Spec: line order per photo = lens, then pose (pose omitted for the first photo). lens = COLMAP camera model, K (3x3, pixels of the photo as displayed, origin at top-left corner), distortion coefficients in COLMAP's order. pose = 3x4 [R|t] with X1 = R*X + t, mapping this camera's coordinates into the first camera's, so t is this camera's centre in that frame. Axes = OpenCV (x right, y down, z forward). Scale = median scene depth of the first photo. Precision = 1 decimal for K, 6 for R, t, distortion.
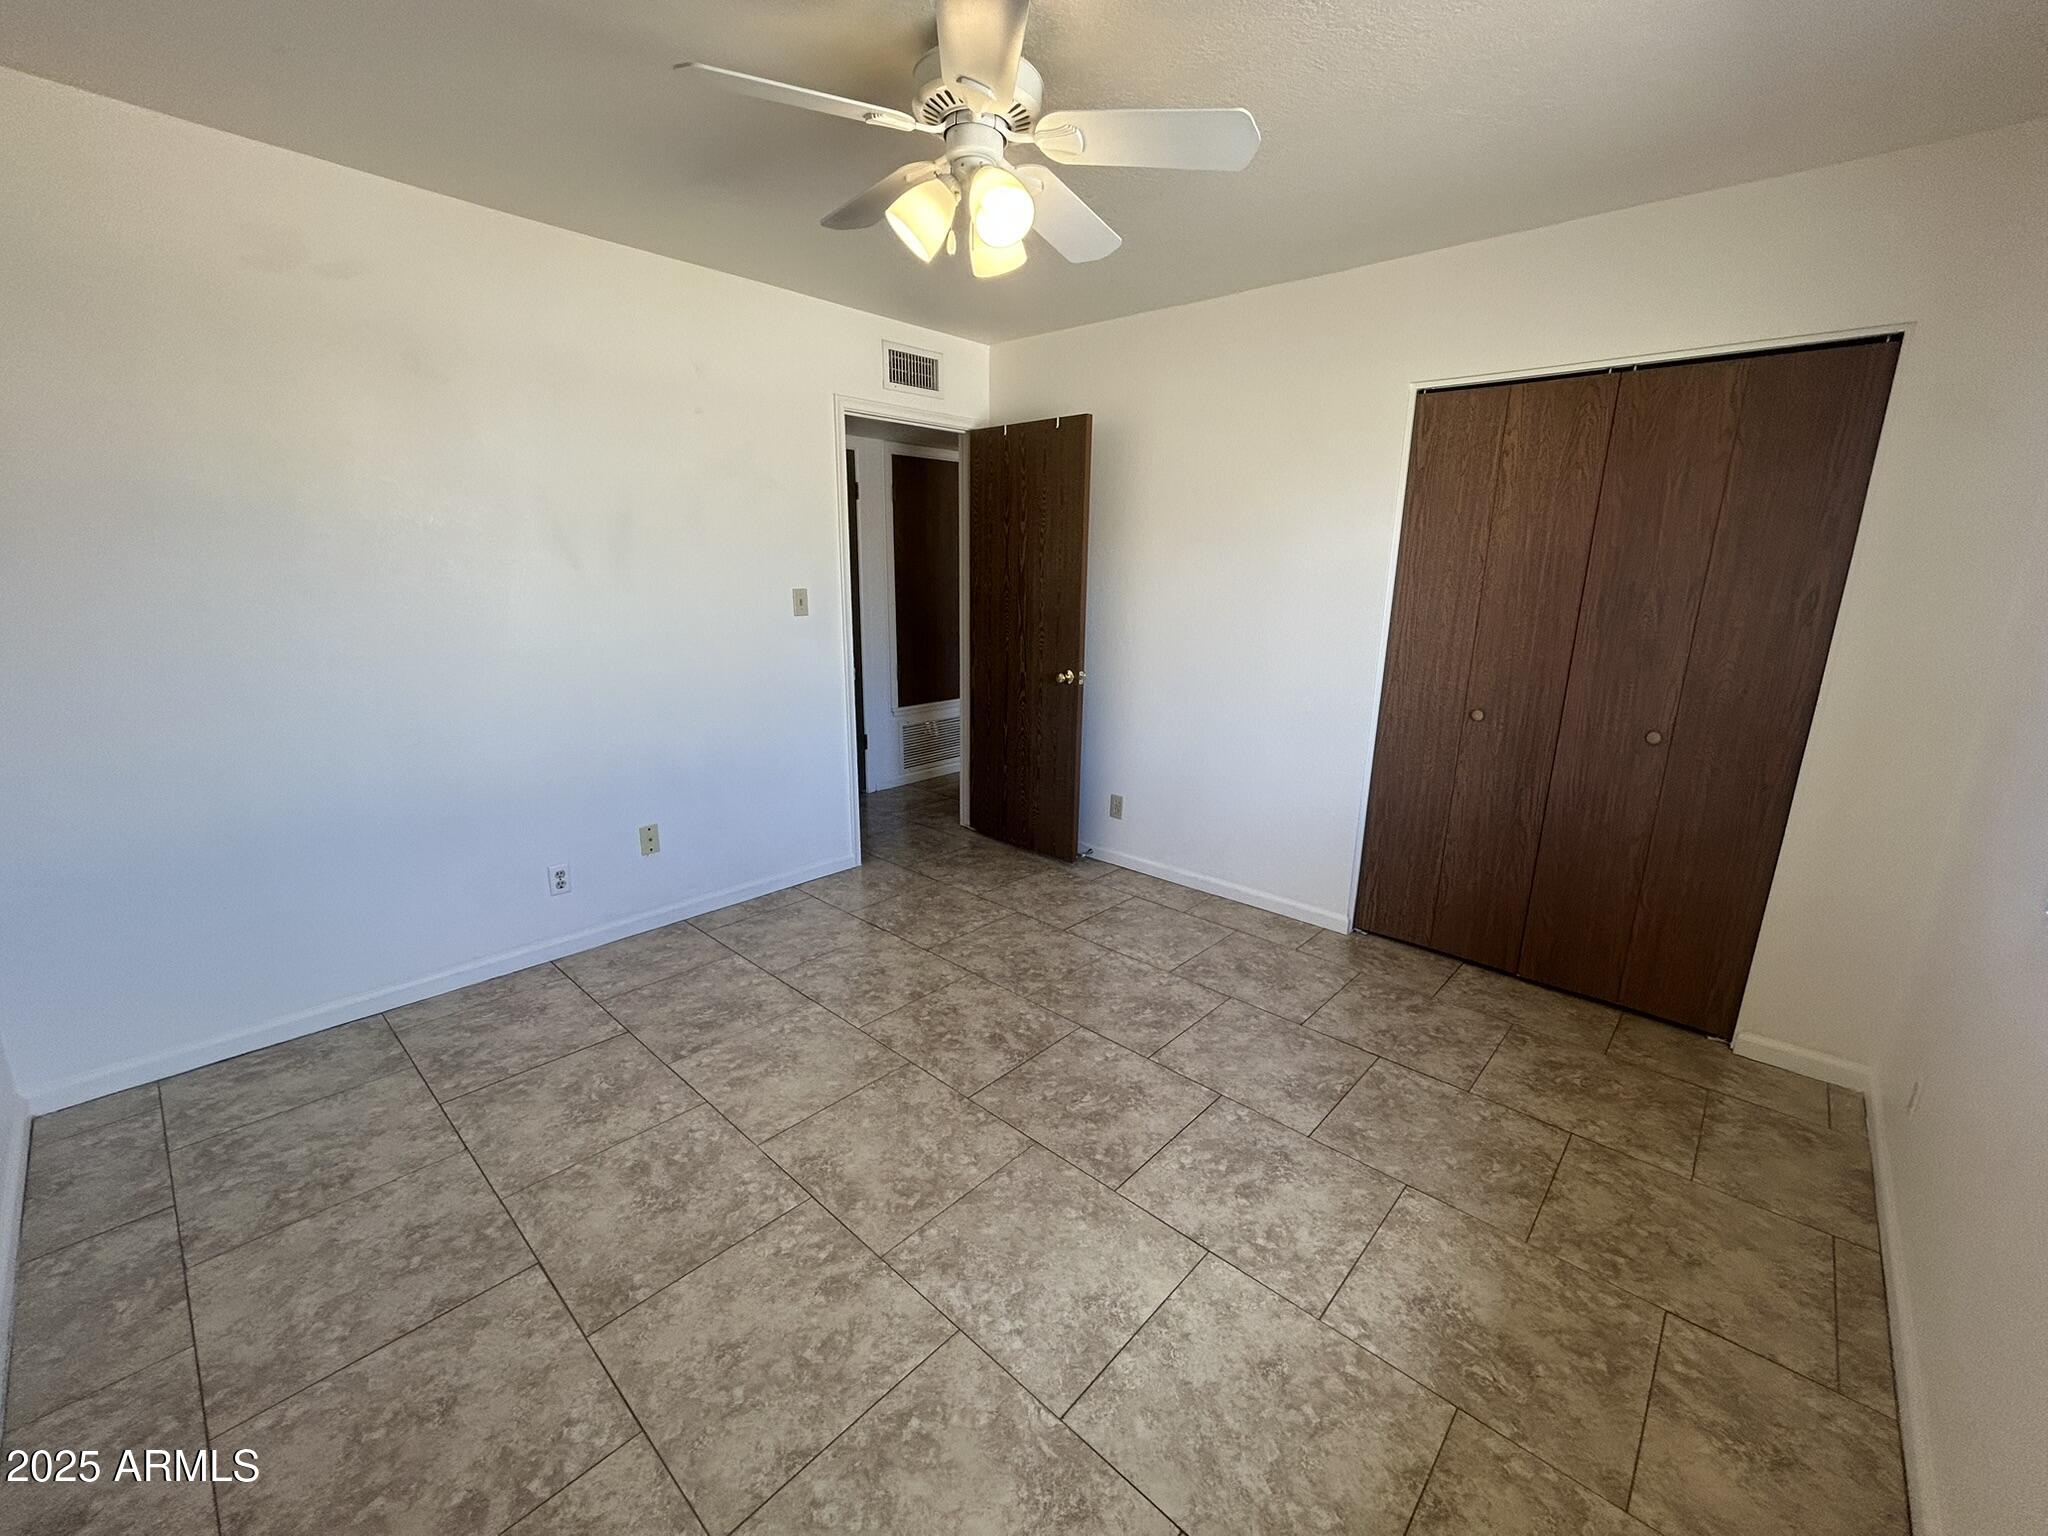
lens RADIAL K [[833.7, 0, 1027.5], [0, 833.7, 765.3], [0, 0, 1]] dist [-0.000919, 0.000912]
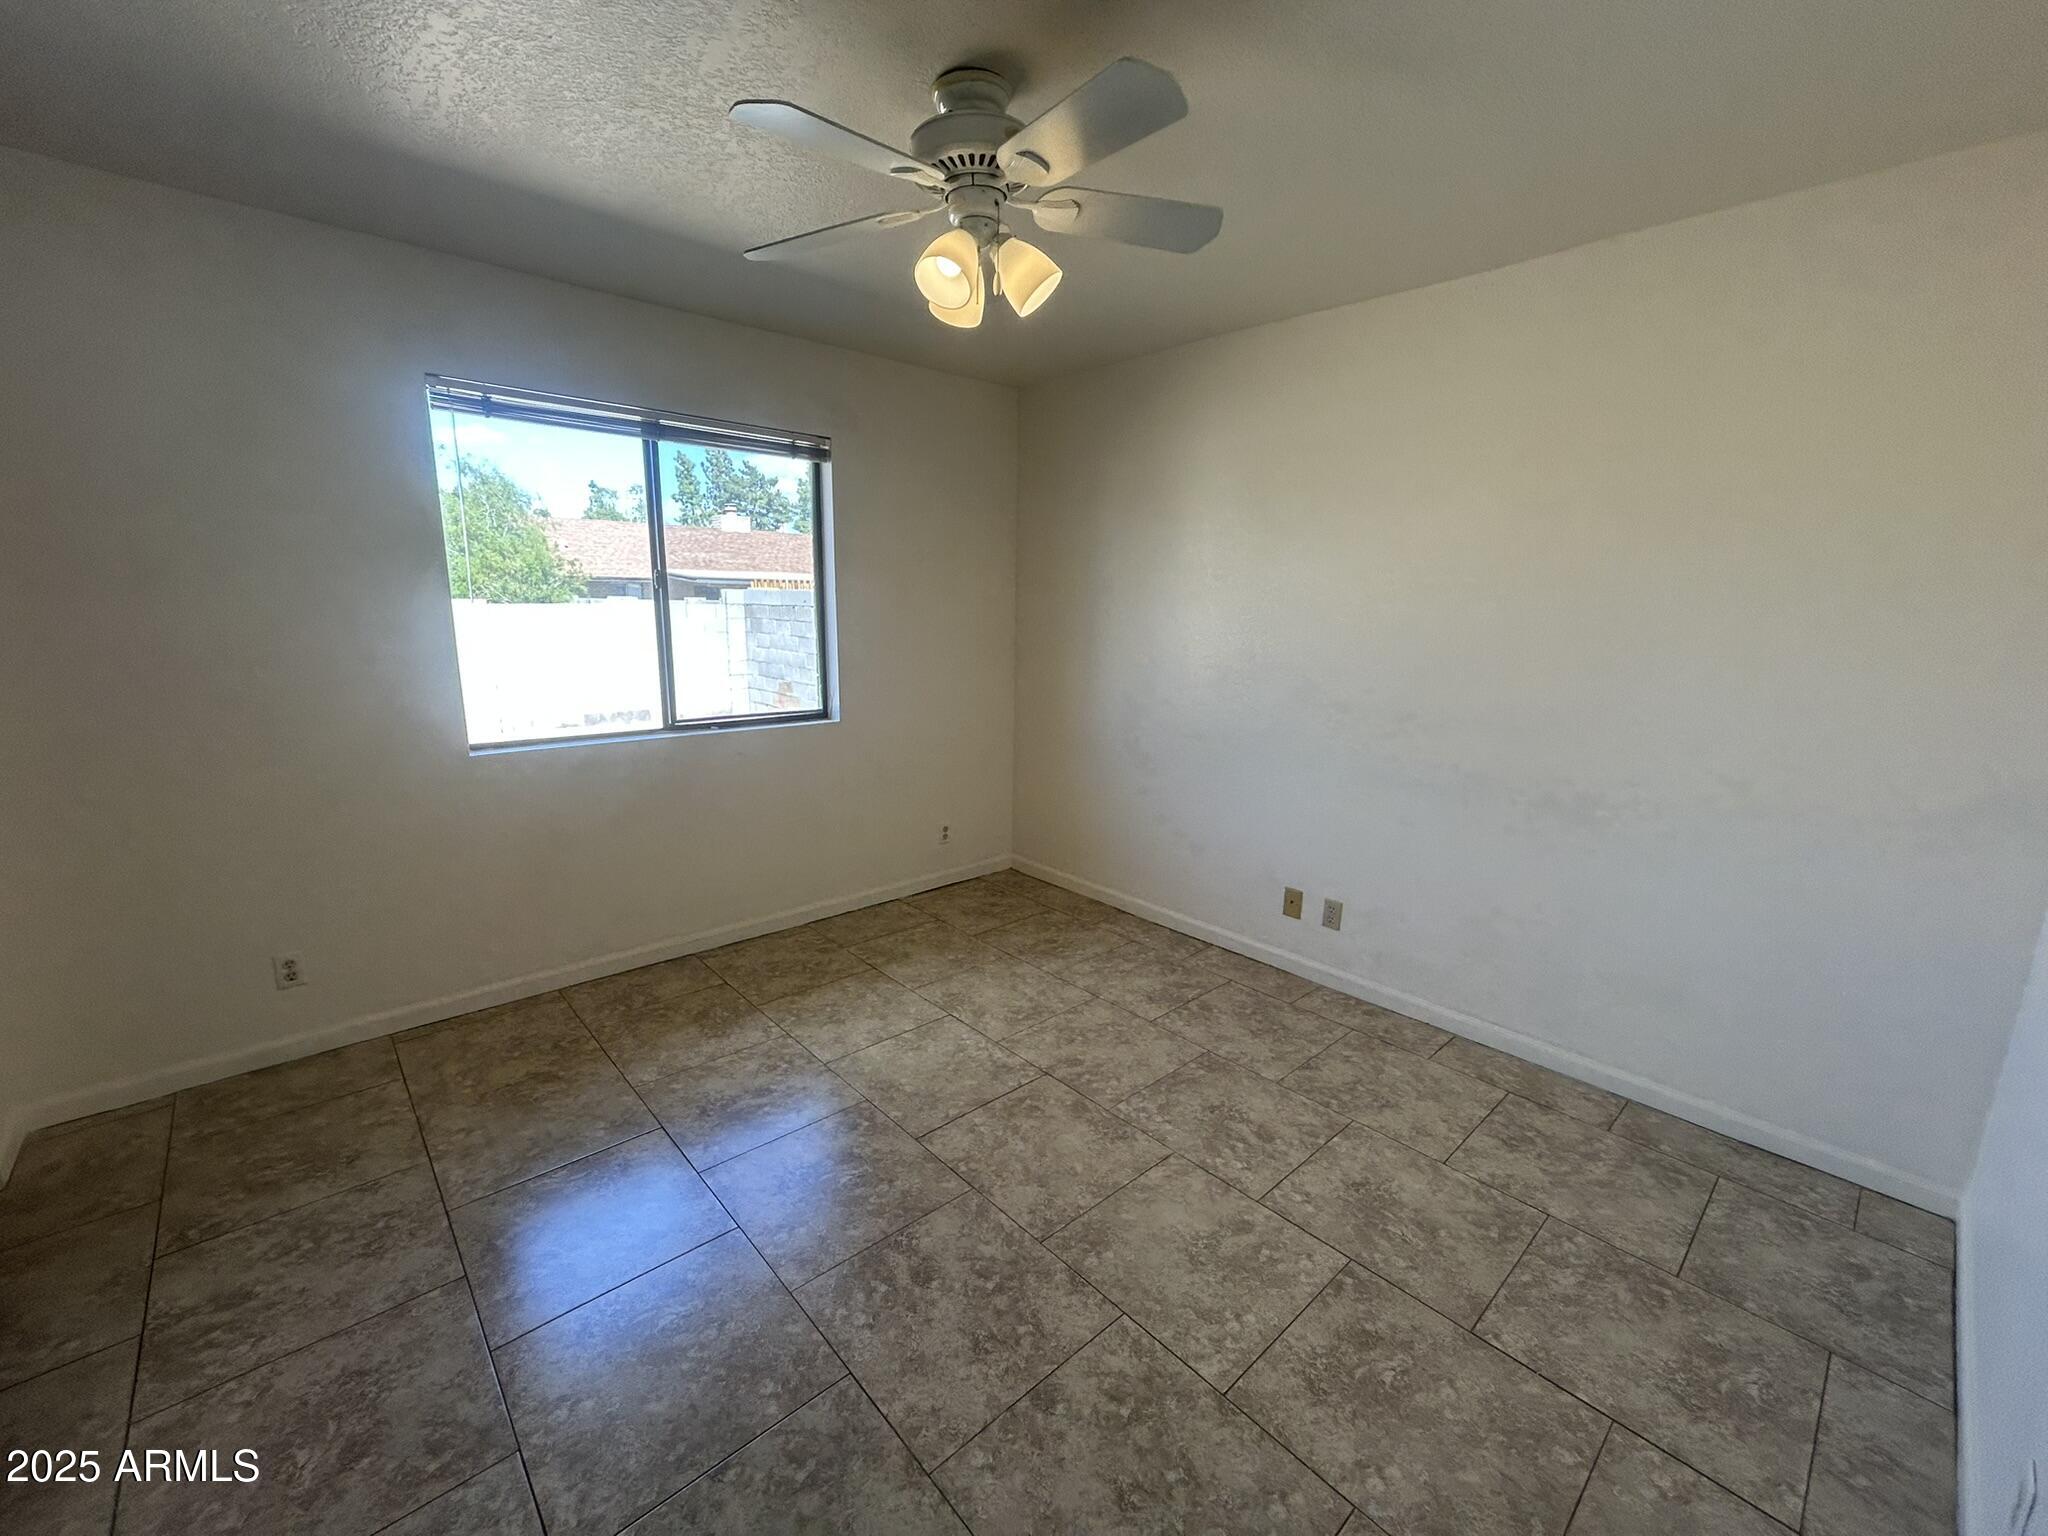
lens RADIAL K [[833.7, 0, 1031.4], [0, 833.7, 758.2], [0, 0, 1]] dist [-0.000919, 0.000912]
pose [[-0.995766, -0.050144, 0.077040, -0.195681], [-0.013472, 0.908665, 0.417309, -0.443196], [-0.090929, 0.414504, -0.905493, 1.759362]]
